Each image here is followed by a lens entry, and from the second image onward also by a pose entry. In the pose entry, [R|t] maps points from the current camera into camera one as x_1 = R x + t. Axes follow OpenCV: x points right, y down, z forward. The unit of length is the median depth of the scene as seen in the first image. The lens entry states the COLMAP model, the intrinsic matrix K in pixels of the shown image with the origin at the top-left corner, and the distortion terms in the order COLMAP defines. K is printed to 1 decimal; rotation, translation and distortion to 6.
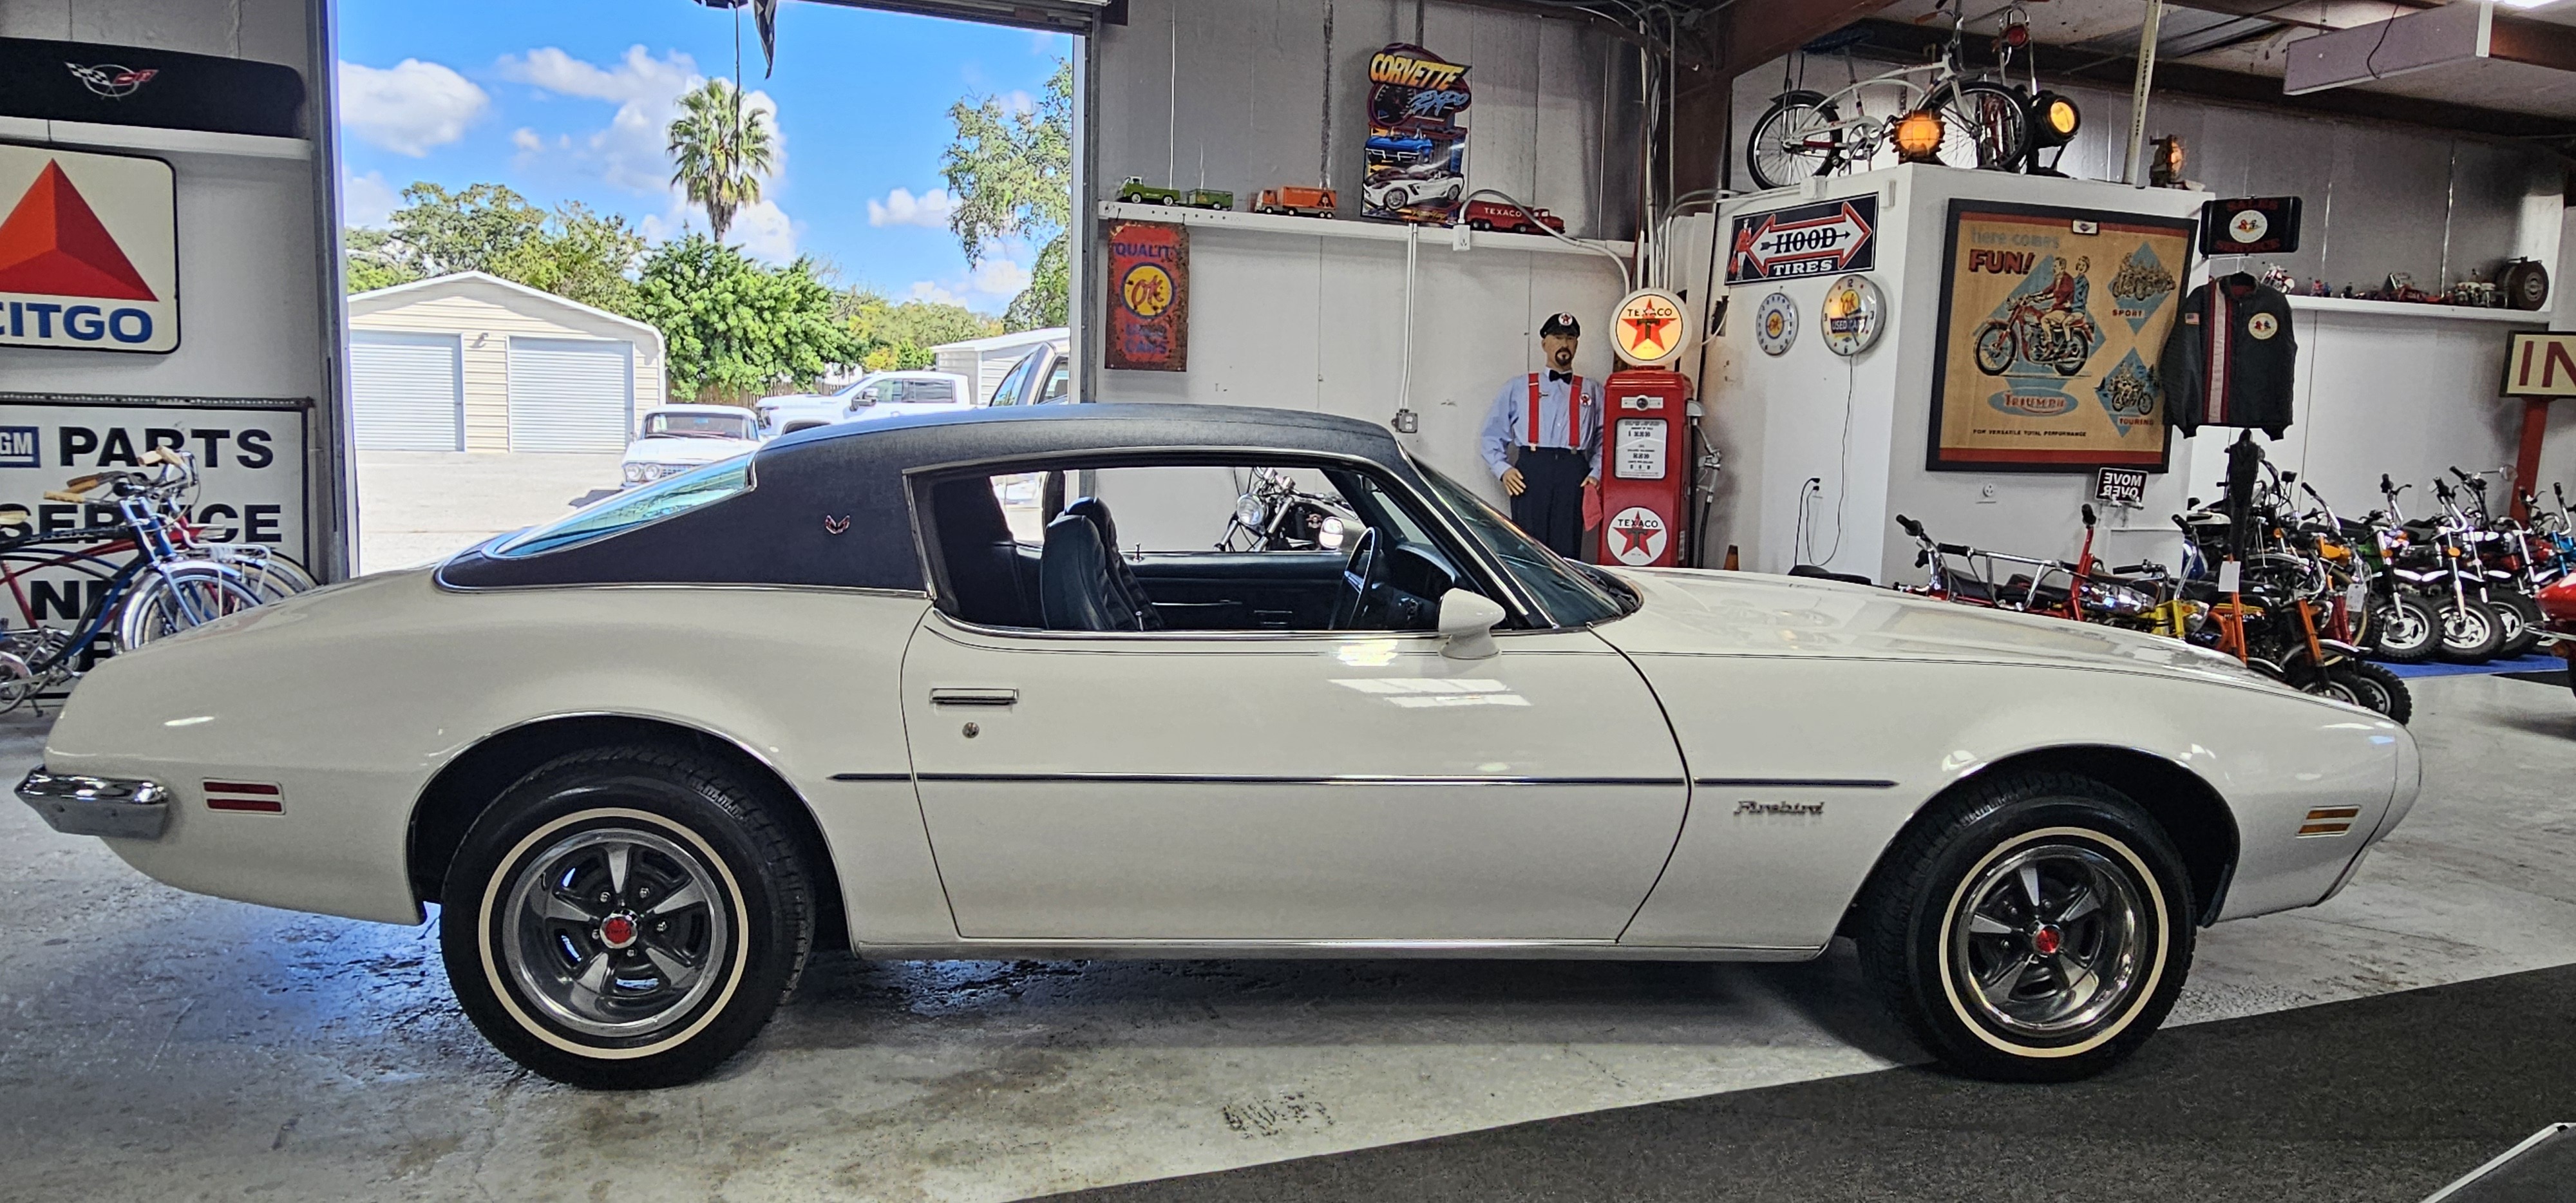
lens RADIAL K [[1606.8, 0, 1273.5], [0, 1606.8, 586.4], [0, 0, 1]] dist [0.002176, -0.003801]
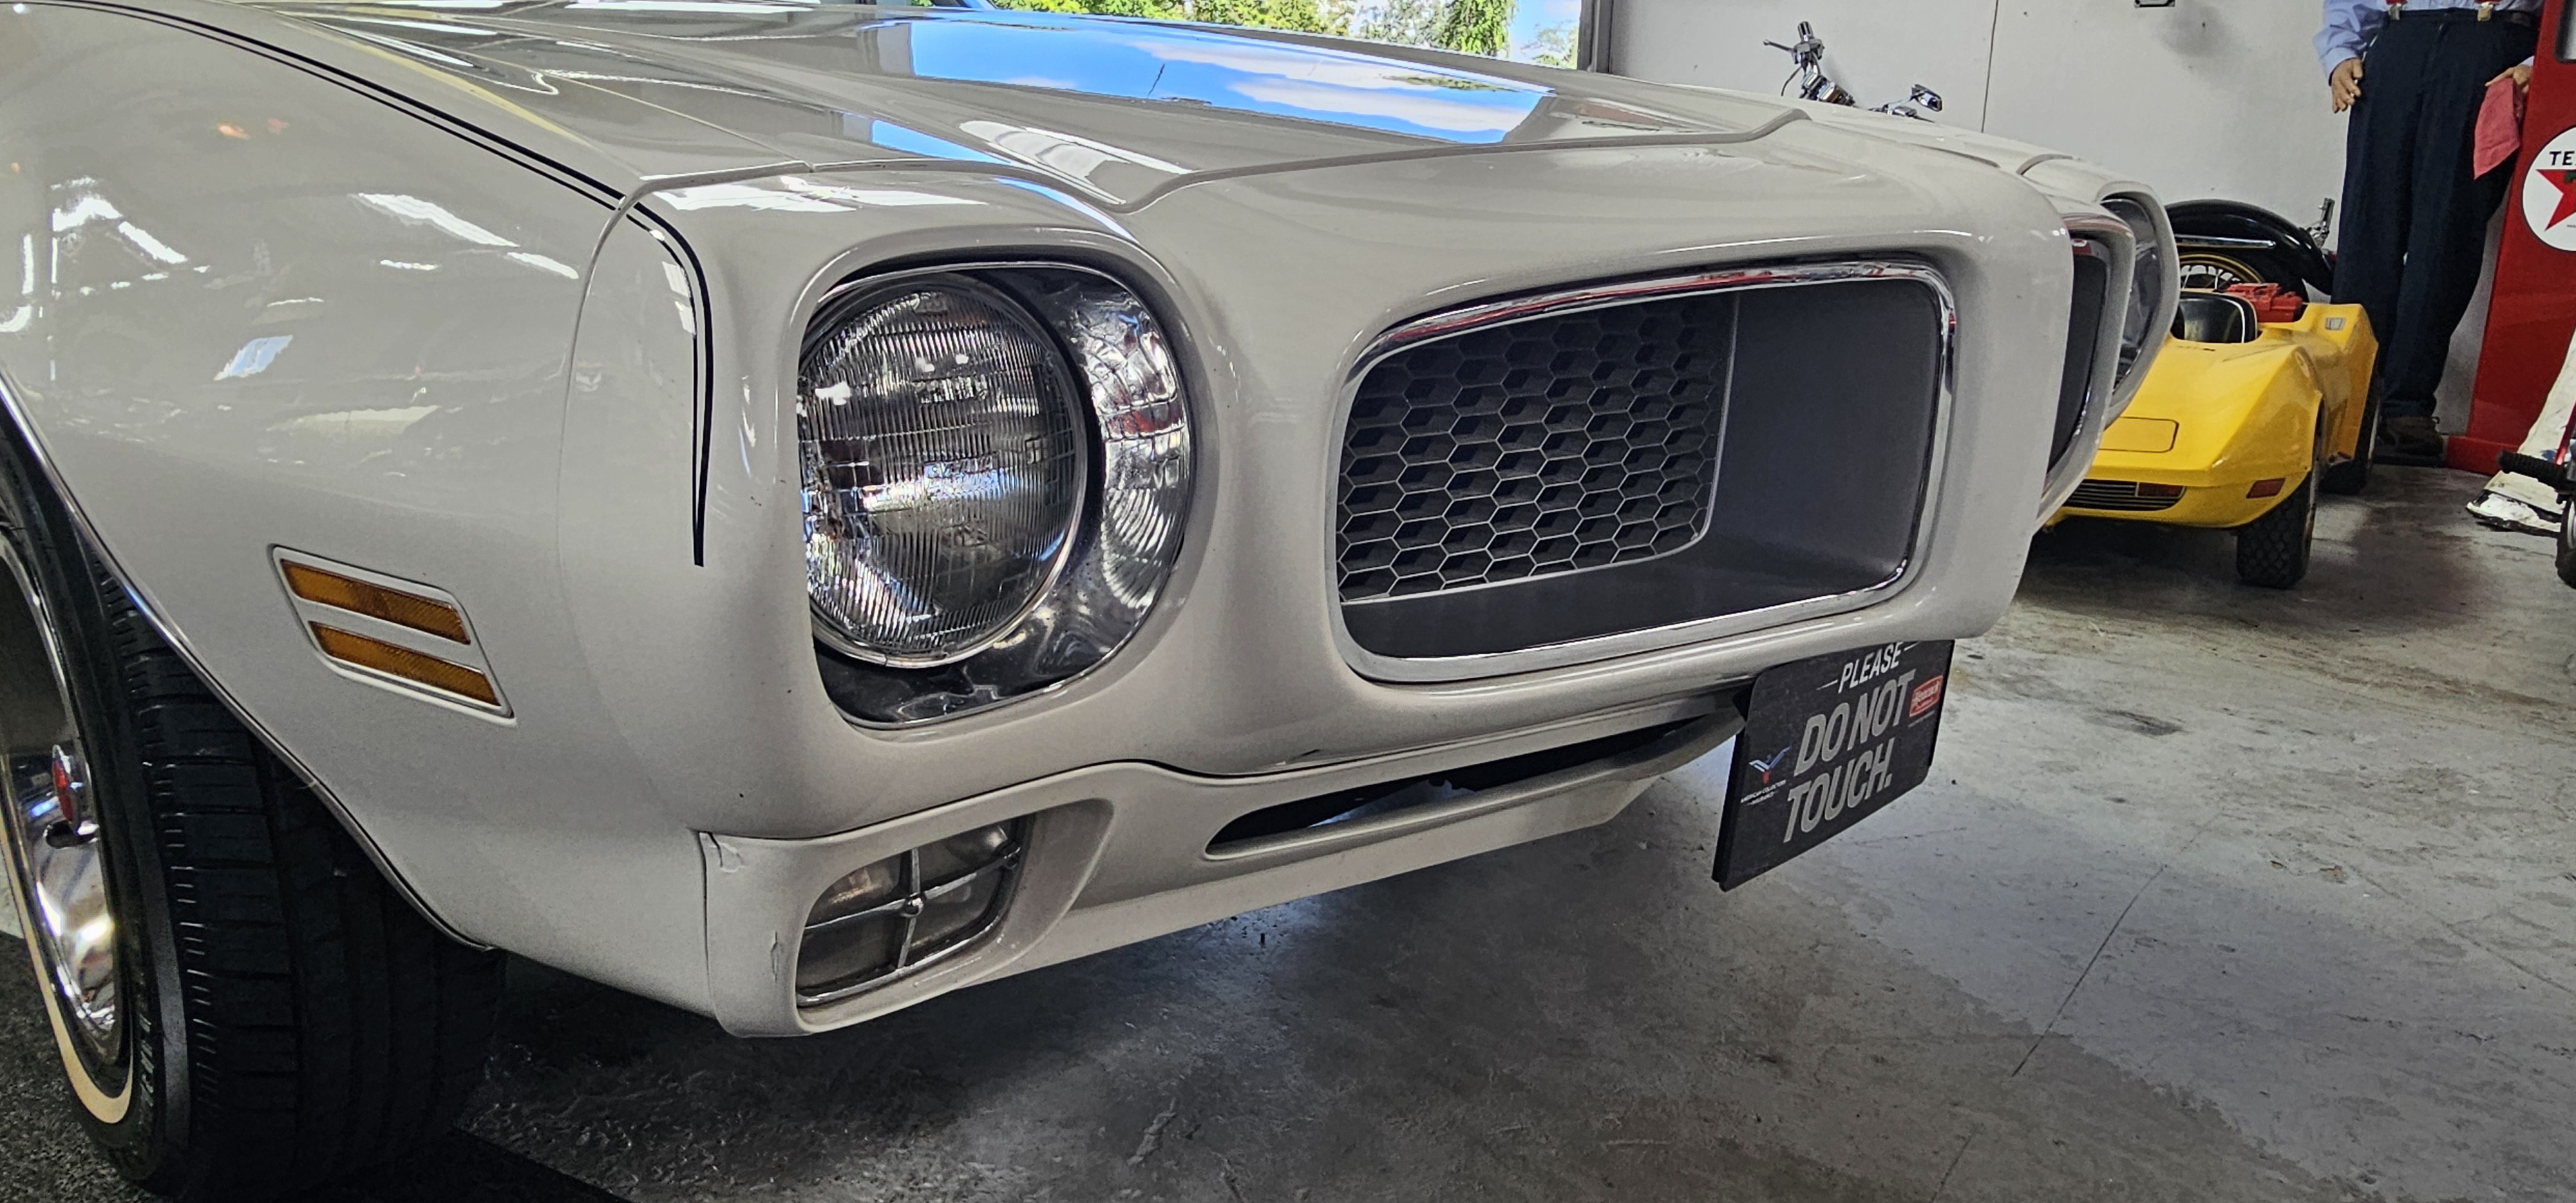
lens RADIAL K [[1703.3, 0, 1272.7], [0, 1703.3, 584.7], [0, 0, 1]] dist [0.000621, -0.000378]
pose [[0.640787, 0.165911, -0.749576, 0.894729], [-0.078298, 0.985401, 0.151174, 0.092214], [0.763715, -0.038181, 0.644423, 0.923460]]
